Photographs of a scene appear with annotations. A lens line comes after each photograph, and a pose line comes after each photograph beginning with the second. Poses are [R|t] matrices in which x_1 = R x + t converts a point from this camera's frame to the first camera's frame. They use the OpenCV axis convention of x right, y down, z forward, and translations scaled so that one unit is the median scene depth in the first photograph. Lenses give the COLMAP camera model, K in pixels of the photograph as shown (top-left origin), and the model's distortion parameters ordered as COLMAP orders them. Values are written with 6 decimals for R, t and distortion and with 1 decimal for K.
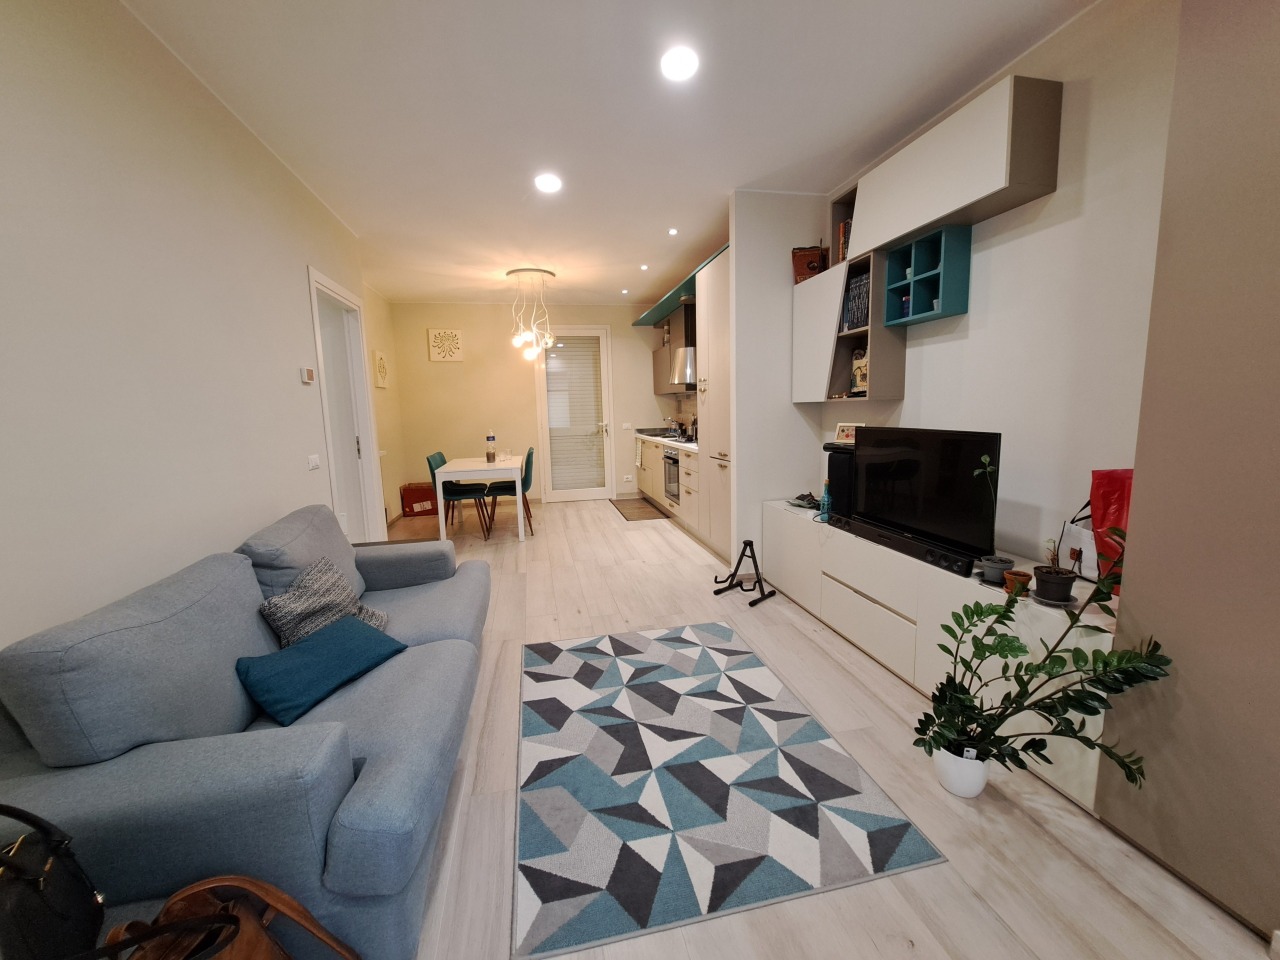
lens RADIAL K [[507.7, 0, 639.3], [0, 507.7, 475.9], [0, 0, 1]] dist [-0.009364, -0.000359]
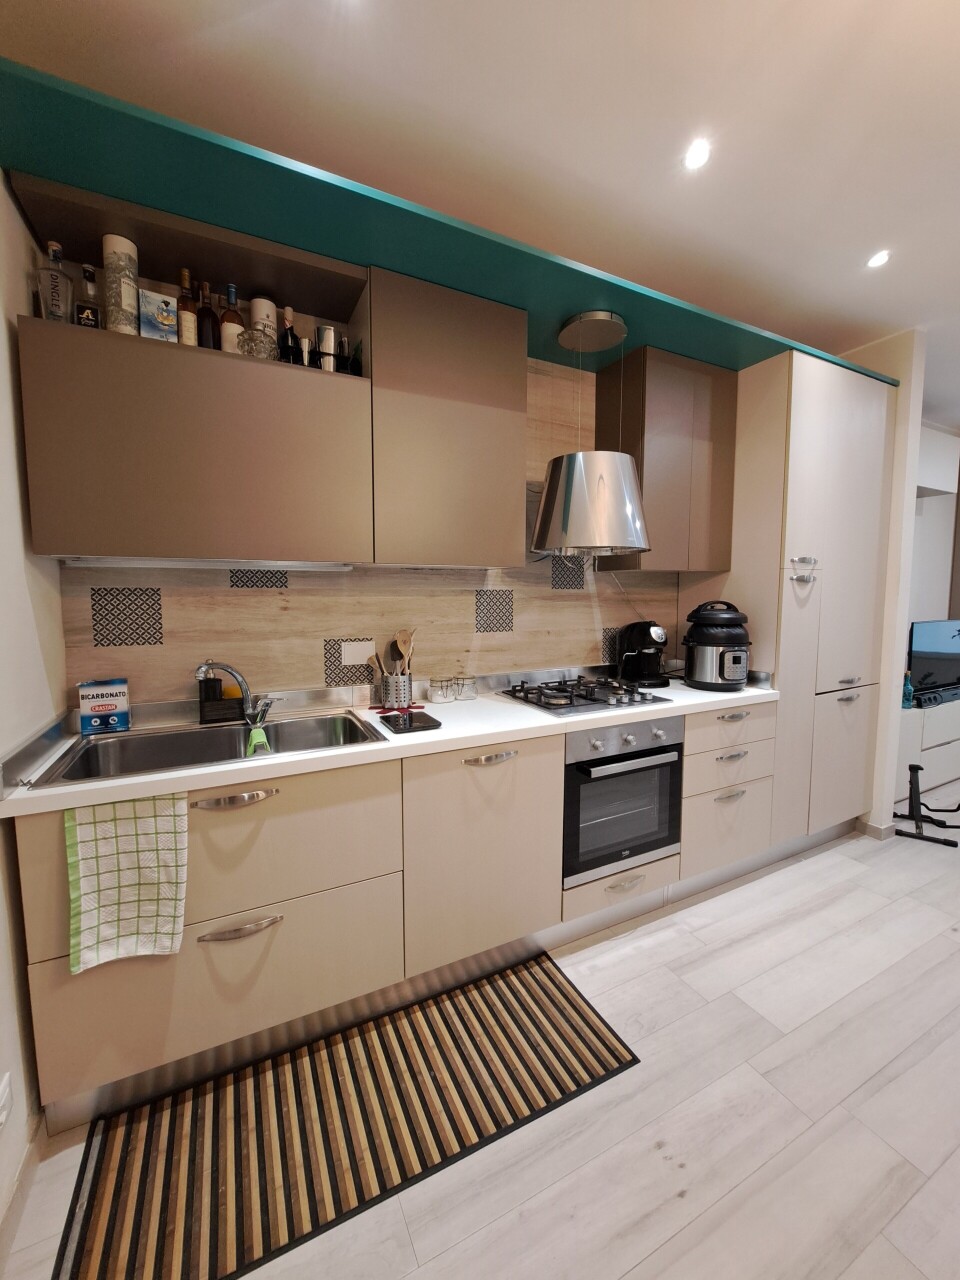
lens RADIAL K [[507.7, 0, 480.0], [0, 507.7, 640.0], [0, 0, 1]] dist [-0.009364, -0.000359]
pose [[-0.255026, -0.064487, 0.964781, -0.585001], [0.138455, 0.985056, 0.102441, -0.391030], [-0.956970, 0.159704, -0.242287, 2.760117]]
